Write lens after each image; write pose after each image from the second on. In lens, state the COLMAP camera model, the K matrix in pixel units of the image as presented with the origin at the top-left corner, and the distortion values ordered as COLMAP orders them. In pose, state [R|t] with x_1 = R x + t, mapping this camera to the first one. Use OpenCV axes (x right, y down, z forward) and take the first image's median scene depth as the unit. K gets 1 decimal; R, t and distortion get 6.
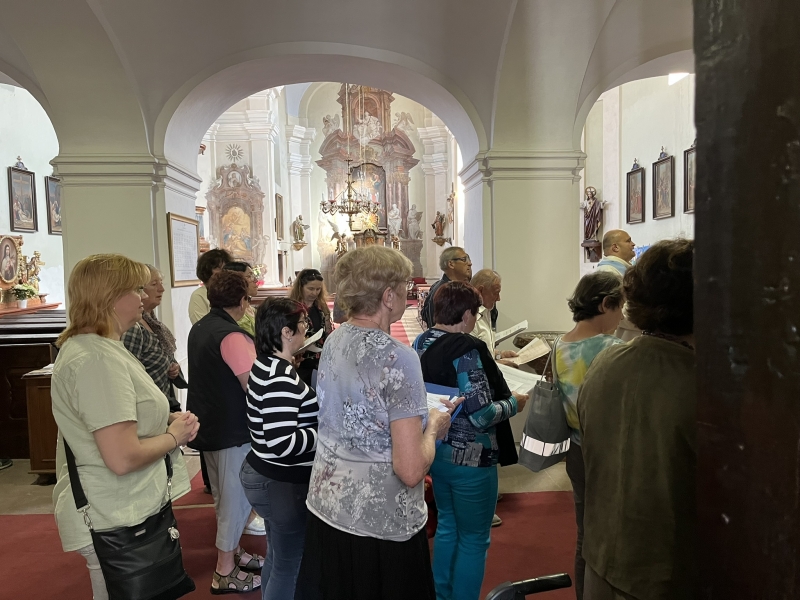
lens RADIAL K [[604.9, 0, 406.1], [0, 604.9, 299.2], [0, 0, 1]] dist [0.069356, -0.100062]
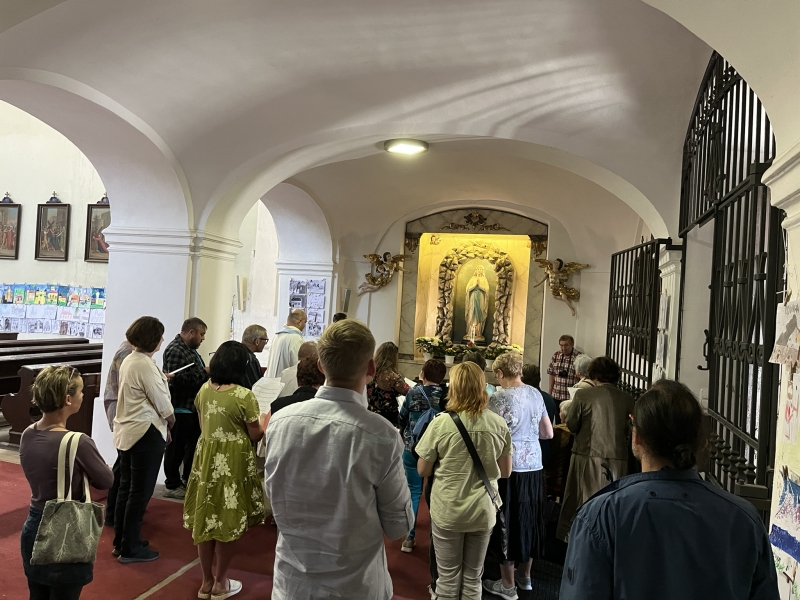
lens RADIAL K [[604.9, 0, 406.1], [0, 604.9, 299.2], [0, 0, 1]] dist [0.069356, -0.100062]
pose [[0.316966, 0.051172, 0.947055, -0.219211], [-0.015113, 0.998689, -0.048903, -0.016091], [-0.948316, 0.001188, 0.317324, 0.064509]]
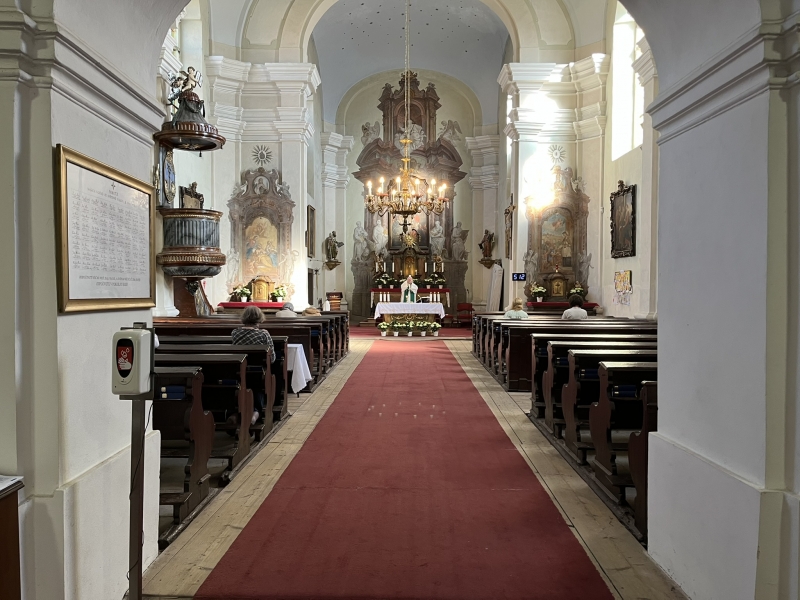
lens RADIAL K [[604.9, 0, 406.1], [0, 604.9, 299.2], [0, 0, 1]] dist [0.069356, -0.100062]
pose [[0.998545, 0.024511, -0.048028, -0.028780], [-0.026435, 0.998856, -0.039851, -0.004947], [0.046997, 0.041063, 0.998051, 0.146959]]
